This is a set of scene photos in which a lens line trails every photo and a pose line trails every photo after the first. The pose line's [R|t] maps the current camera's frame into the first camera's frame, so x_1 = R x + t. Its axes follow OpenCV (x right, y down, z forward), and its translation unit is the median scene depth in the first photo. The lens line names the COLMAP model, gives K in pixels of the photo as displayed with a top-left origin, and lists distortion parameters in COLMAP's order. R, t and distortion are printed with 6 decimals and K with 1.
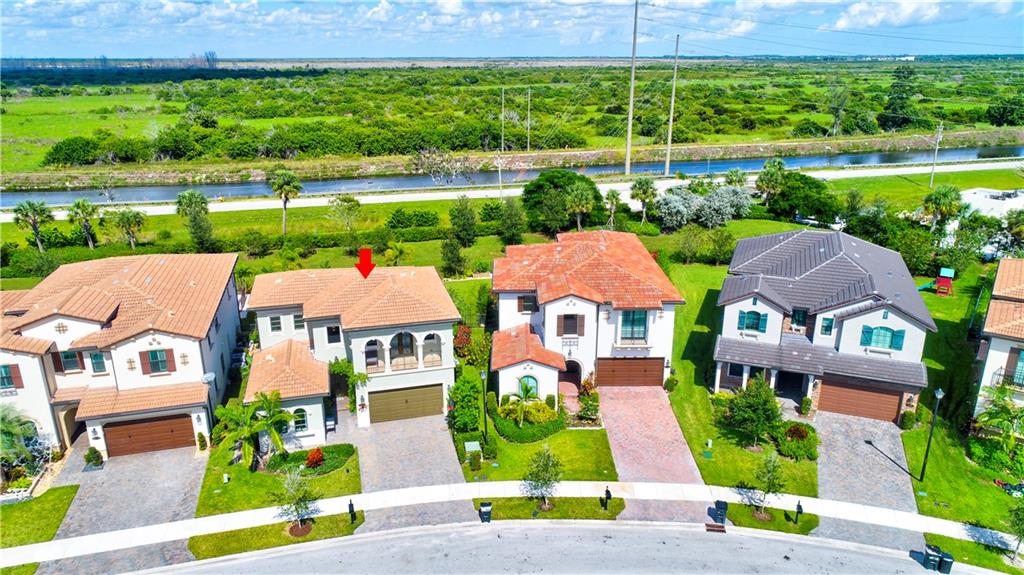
lens RADIAL K [[687.0, 0, 511.4], [0, 687.0, 289.2], [0, 0, 1]] dist [0.010764, 0.003609]
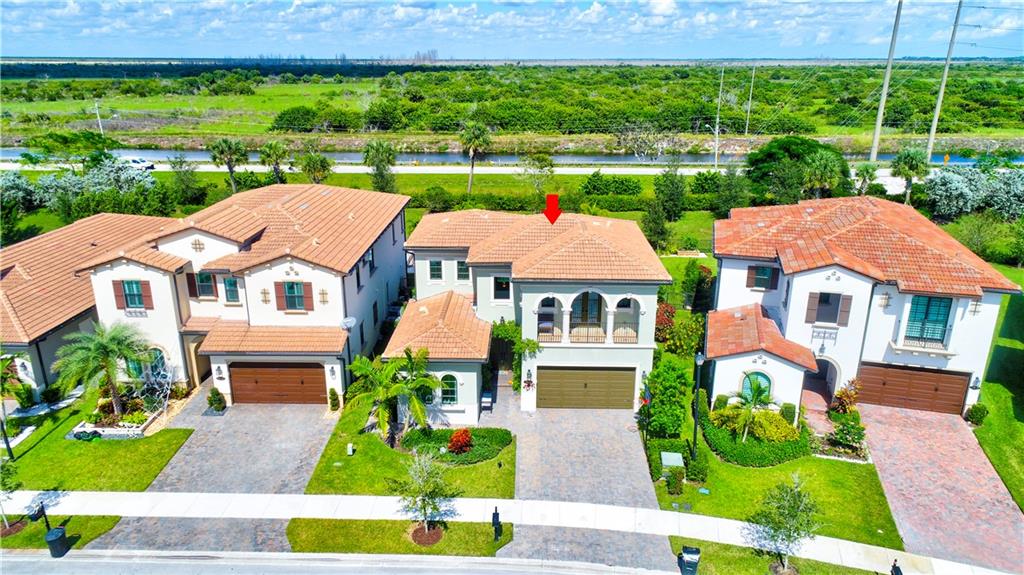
lens RADIAL K [[687.0, 0, 511.4], [0, 687.0, 289.2], [0, 0, 1]] dist [0.010764, 0.003609]
pose [[0.959551, 0.093726, -0.265477, -0.039727], [-0.094544, 0.995473, 0.009727, 0.057196], [0.265187, 0.015766, 0.964068, 0.244551]]
